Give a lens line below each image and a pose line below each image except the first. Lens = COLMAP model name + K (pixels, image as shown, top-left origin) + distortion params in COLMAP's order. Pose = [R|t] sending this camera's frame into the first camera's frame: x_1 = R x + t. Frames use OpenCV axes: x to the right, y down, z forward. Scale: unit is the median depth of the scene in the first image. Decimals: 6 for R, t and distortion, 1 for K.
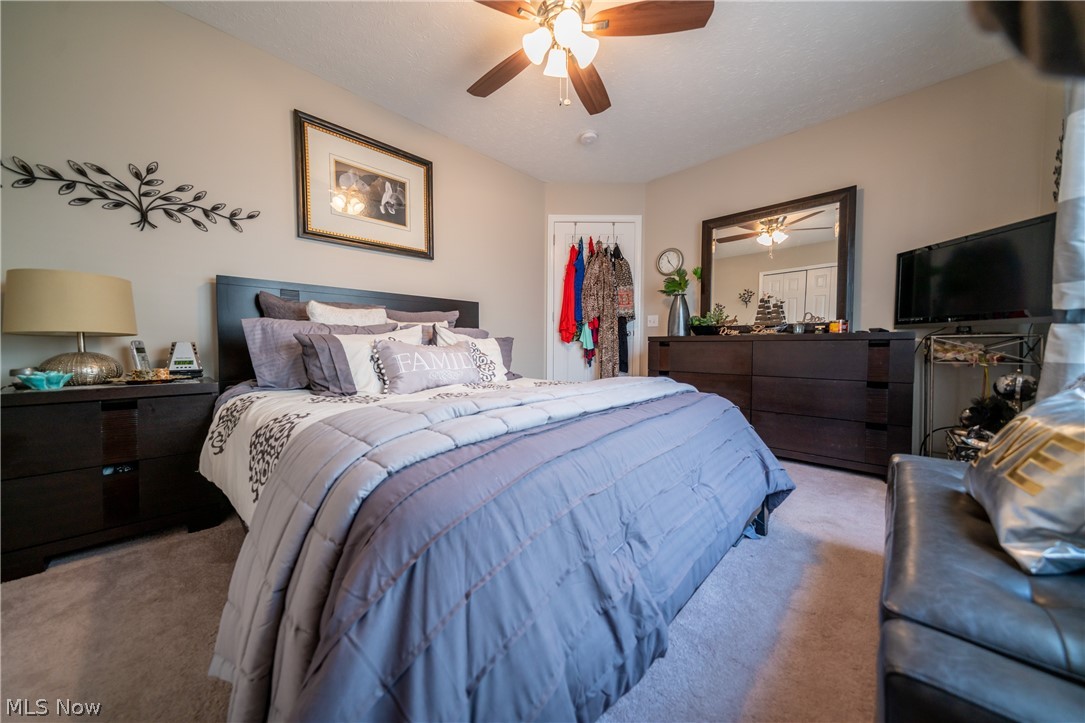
lens RADIAL K [[359.7, 0, 546.5], [0, 359.7, 353.4], [0, 0, 1]] dist [0.008566, -0.000039]
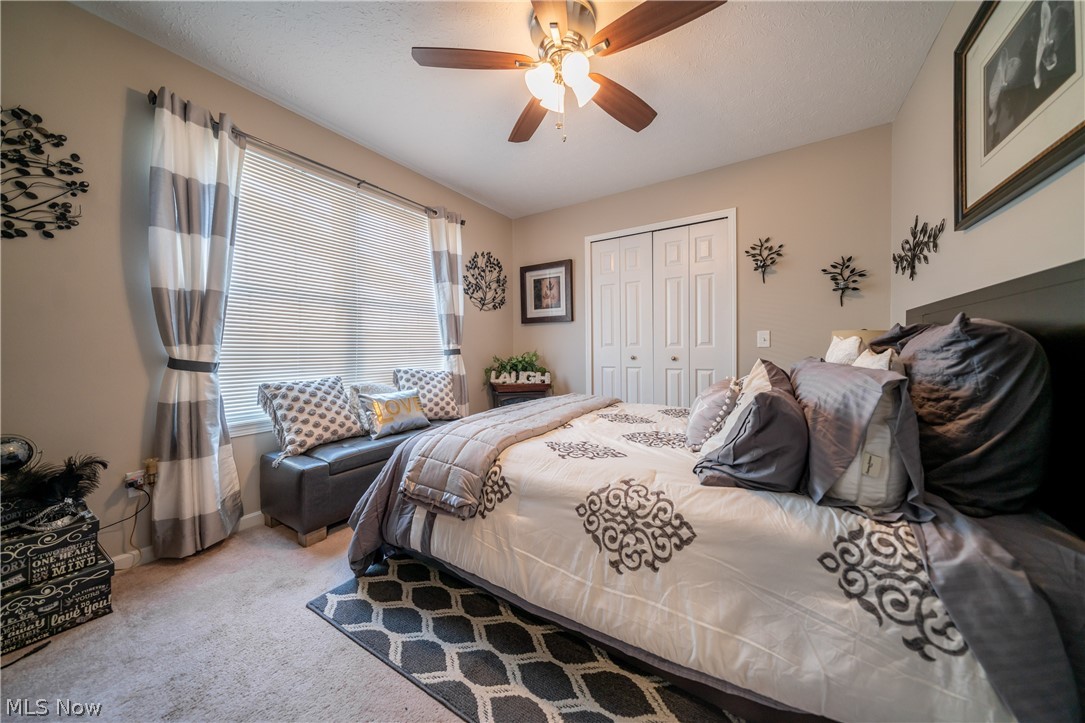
lens RADIAL K [[359.7, 0, 546.5], [0, 359.7, 353.4], [0, 0, 1]] dist [0.008566, -0.000039]
pose [[-0.979046, 0.005216, -0.203572, 0.269203], [-0.002397, 0.999307, 0.037132, -0.141416], [0.203624, 0.036842, -0.978356, 1.881732]]
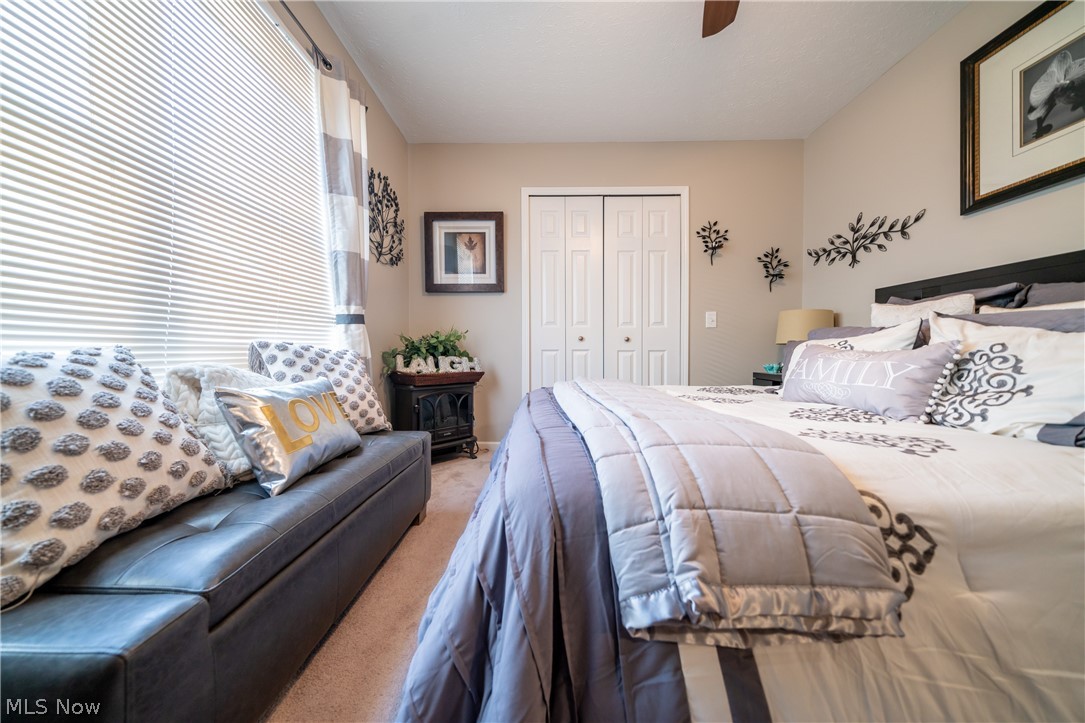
lens RADIAL K [[359.7, 0, 546.5], [0, 359.7, 353.4], [0, 0, 1]] dist [0.008566, -0.000039]
pose [[-0.729345, 0.002192, -0.684143, 0.674674], [-0.022042, 0.999400, 0.026701, -0.020337], [0.683791, 0.034554, -0.728859, 1.191581]]
